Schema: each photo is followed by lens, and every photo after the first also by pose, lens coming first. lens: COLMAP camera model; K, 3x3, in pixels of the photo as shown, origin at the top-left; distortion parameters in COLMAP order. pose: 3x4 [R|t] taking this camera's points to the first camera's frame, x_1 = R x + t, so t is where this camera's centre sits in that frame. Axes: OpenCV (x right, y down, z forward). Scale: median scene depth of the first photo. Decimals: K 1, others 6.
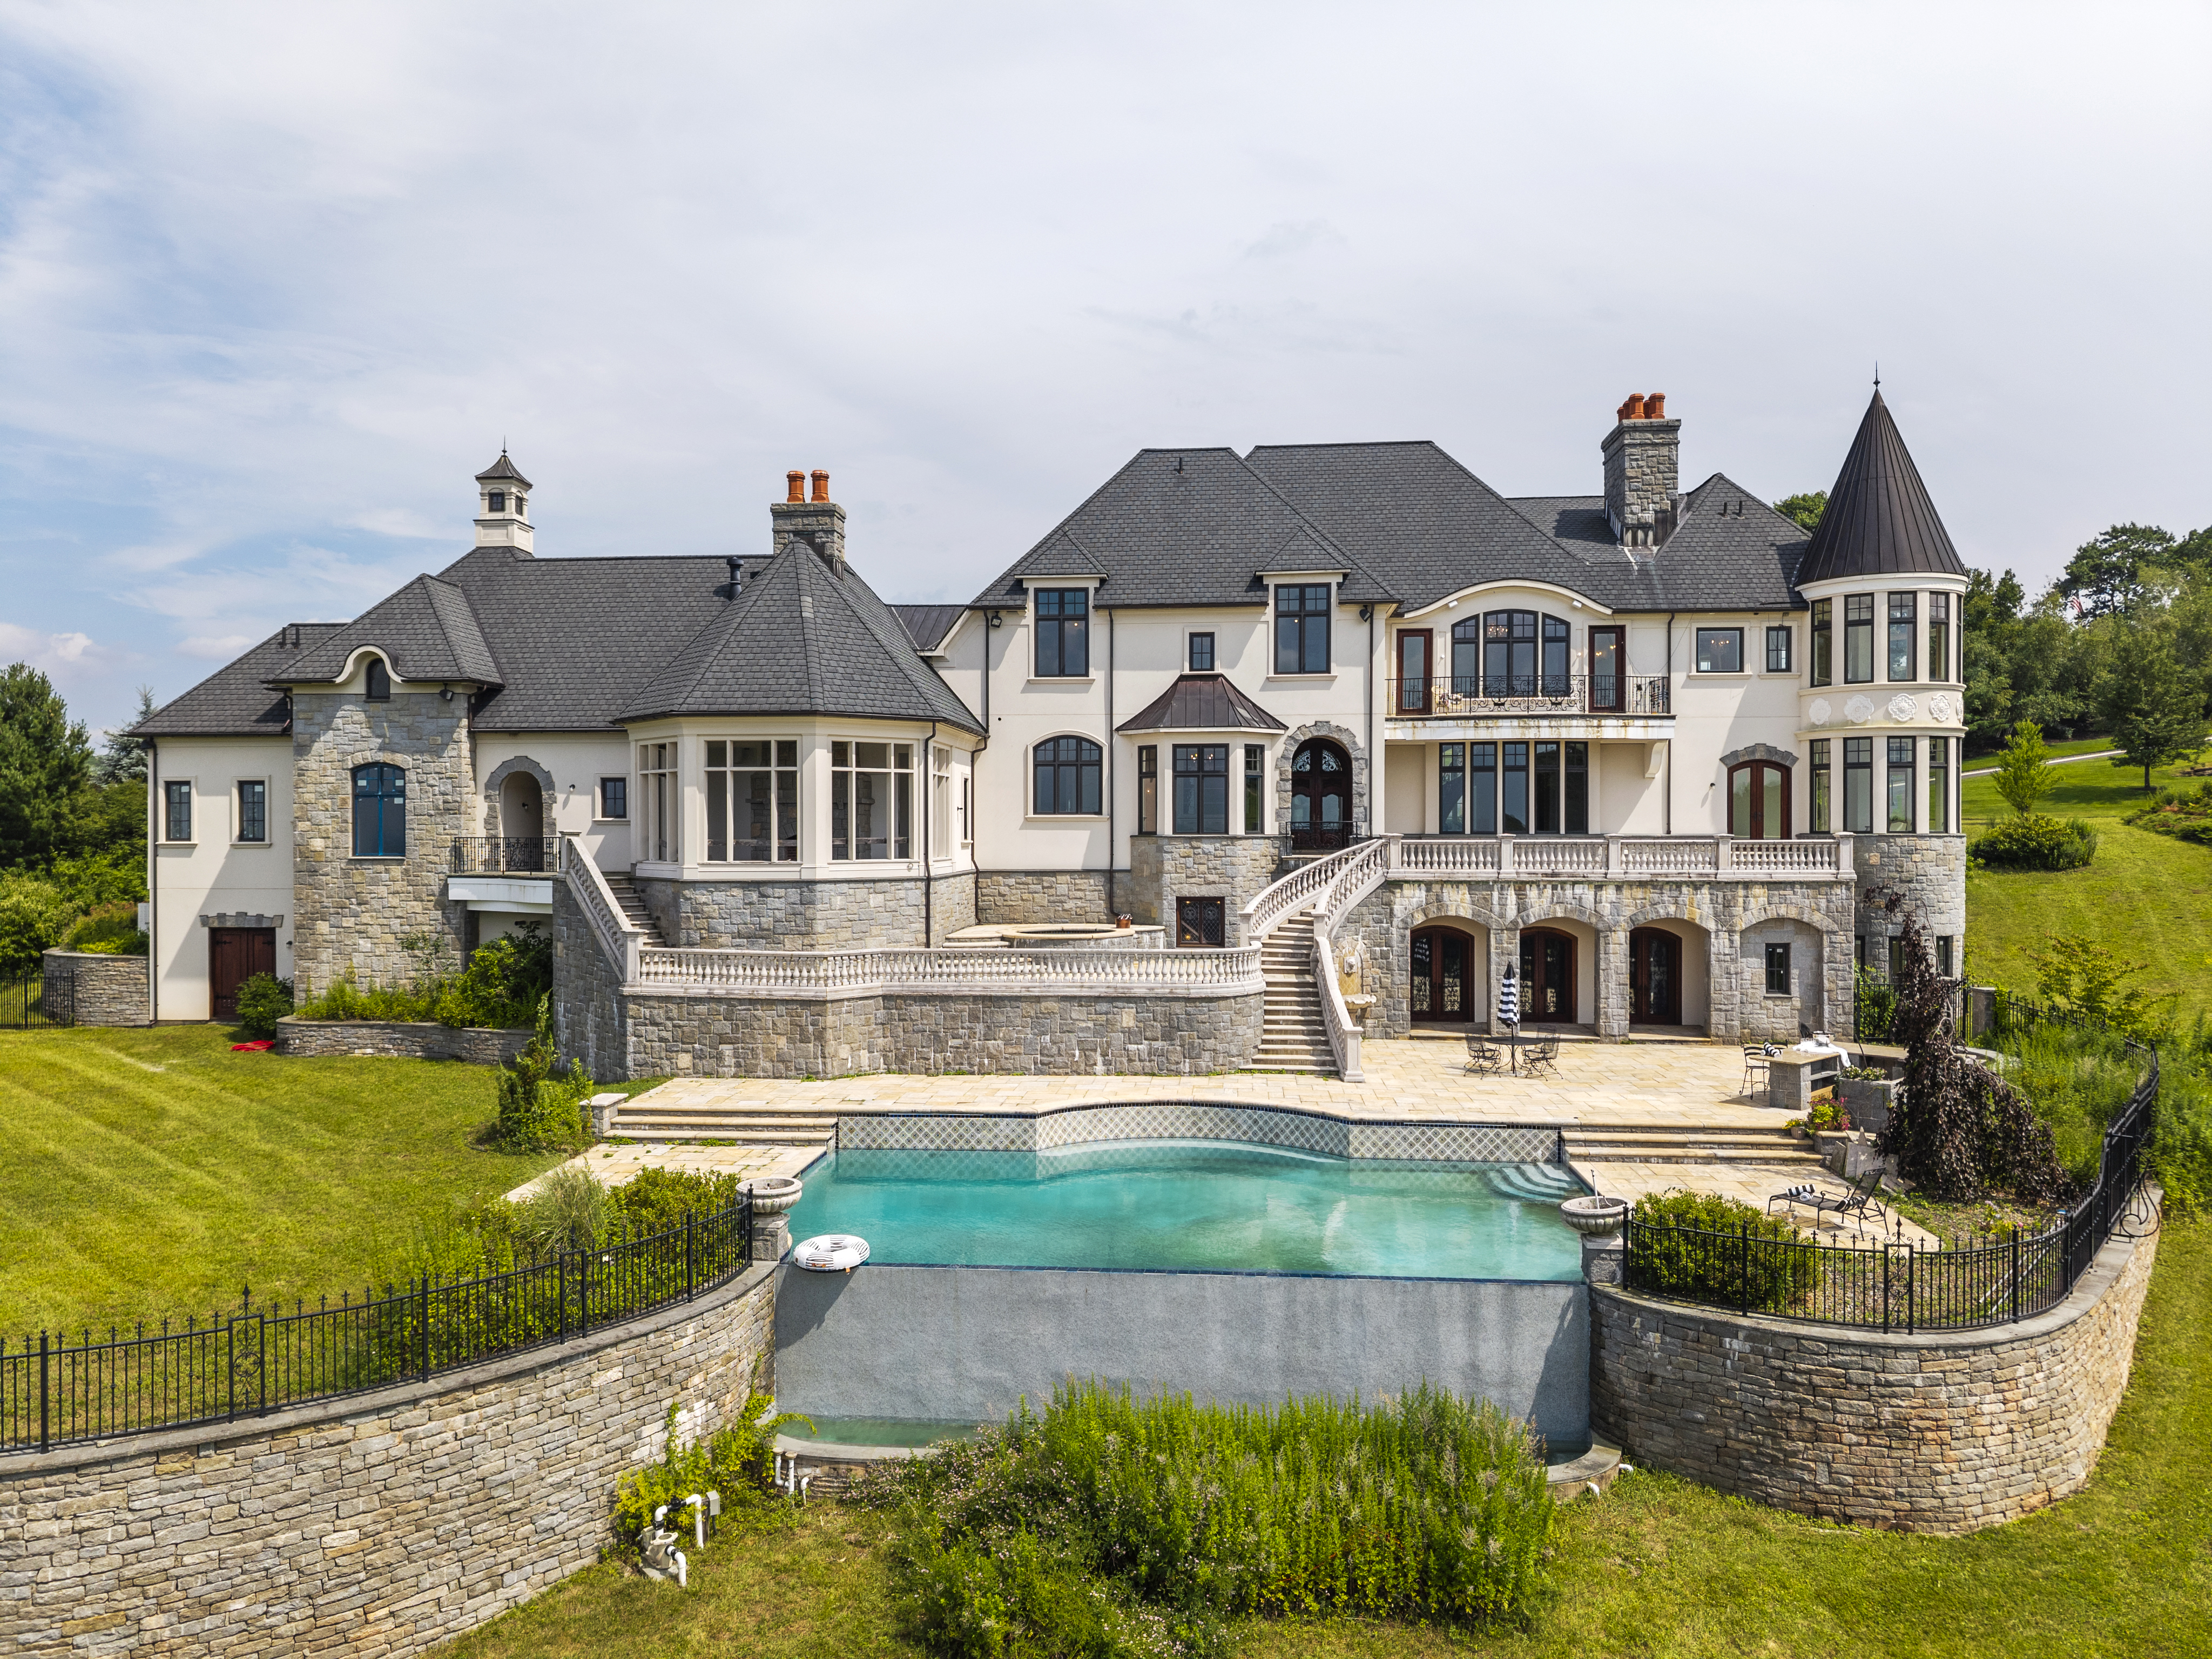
lens RADIAL K [[1507.5, 0, 1115.5], [0, 1507.5, 829.4], [0, 0, 1]] dist [0.008157, -0.006218]
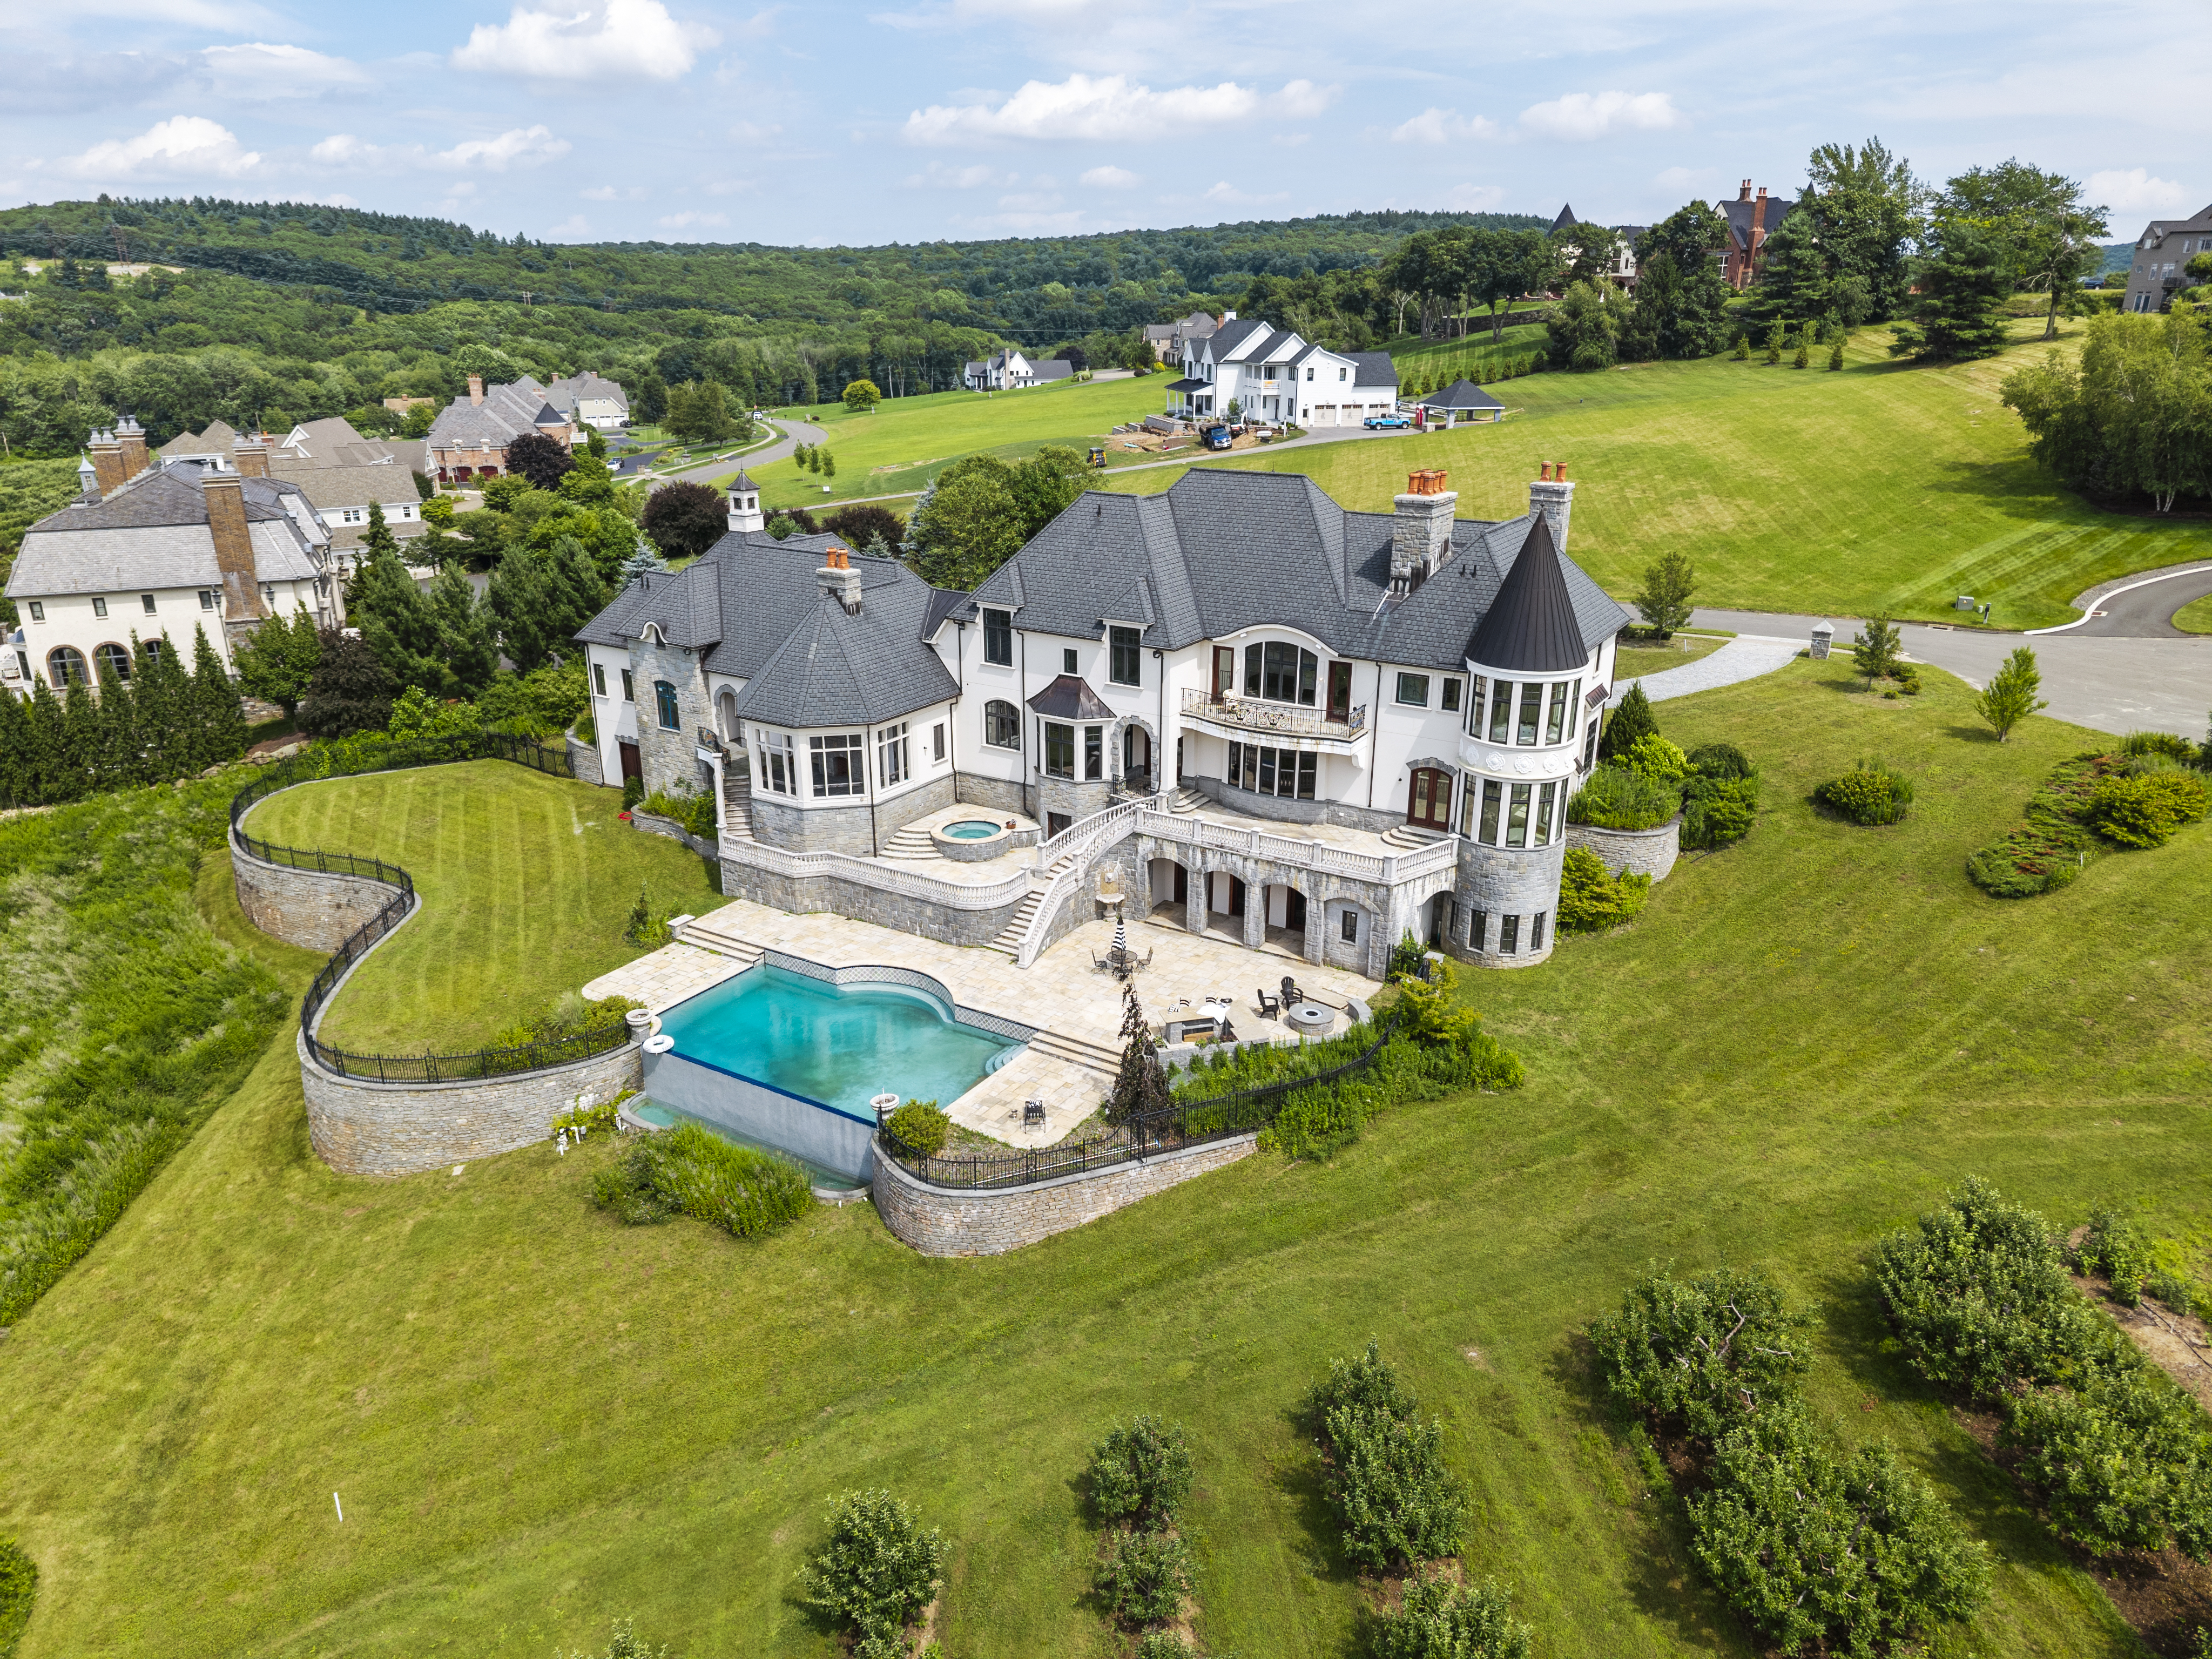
lens RADIAL K [[1507.5, 0, 1094.0], [0, 1507.5, 832.9], [0, 0, 1]] dist [0.008157, -0.006218]
pose [[0.893855, 0.153404, -0.421296, 0.790789], [-0.007364, 0.944542, 0.328307, -0.478152], [0.448296, -0.290356, 0.845413, -0.386703]]
